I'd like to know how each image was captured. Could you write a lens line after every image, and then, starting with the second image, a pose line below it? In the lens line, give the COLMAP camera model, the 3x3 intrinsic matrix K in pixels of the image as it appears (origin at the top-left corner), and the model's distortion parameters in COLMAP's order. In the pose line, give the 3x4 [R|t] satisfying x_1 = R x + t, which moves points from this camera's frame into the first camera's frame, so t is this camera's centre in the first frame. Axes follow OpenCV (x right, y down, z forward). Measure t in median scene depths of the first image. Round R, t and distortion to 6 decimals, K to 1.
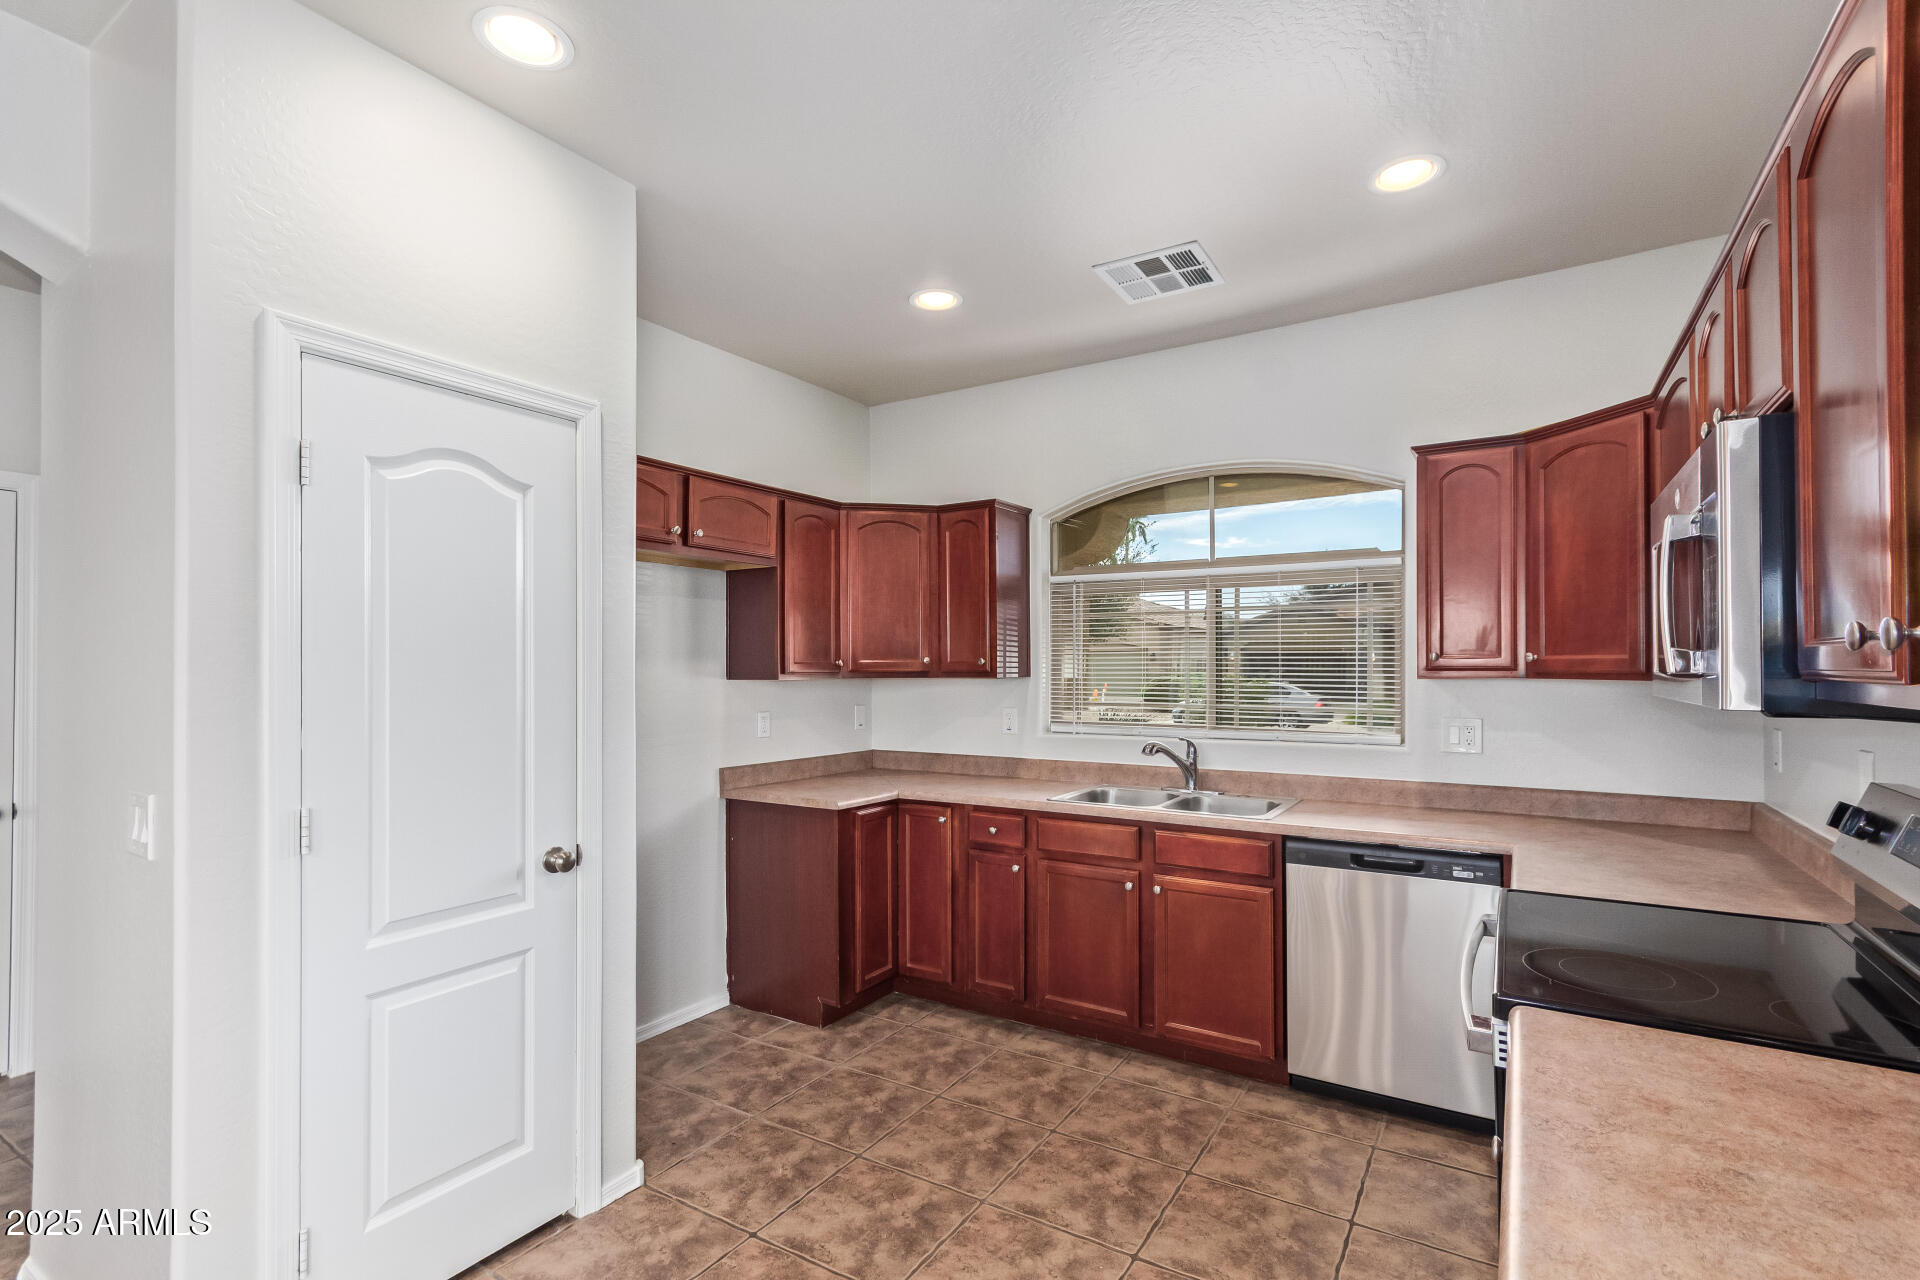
lens RADIAL K [[902.7, 0, 960.9], [0, 902.7, 660.8], [0, 0, 1]] dist [0.002258, 0.006455]
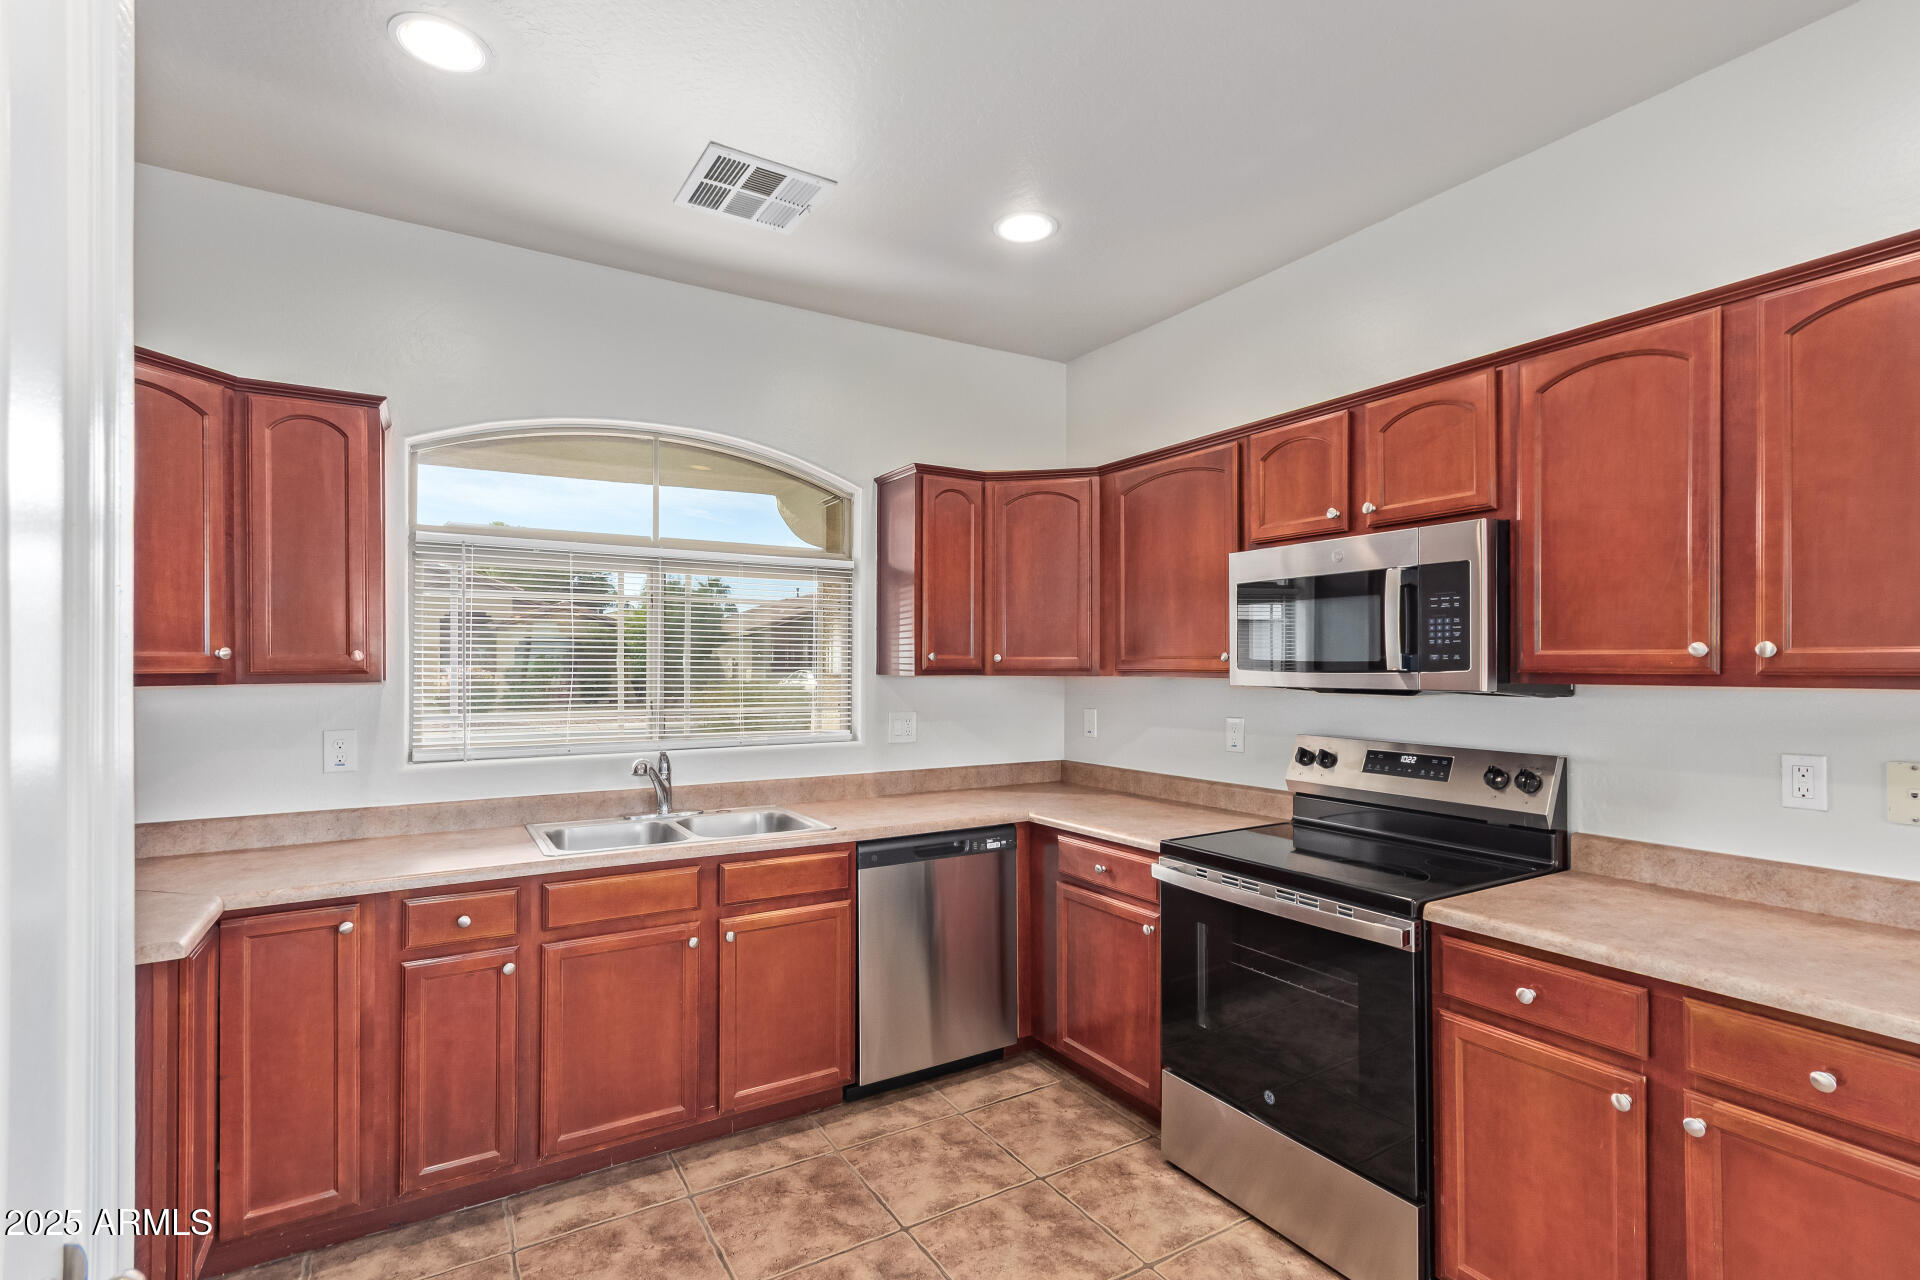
lens RADIAL K [[902.7, 0, 960.9], [0, 902.7, 660.8], [0, 0, 1]] dist [0.002258, 0.006455]
pose [[0.440185, 0.005745, 0.897889, -0.426561], [-0.007126, 0.999970, -0.002905, 0.003266], [-0.897879, -0.005119, 0.440213, 0.446643]]
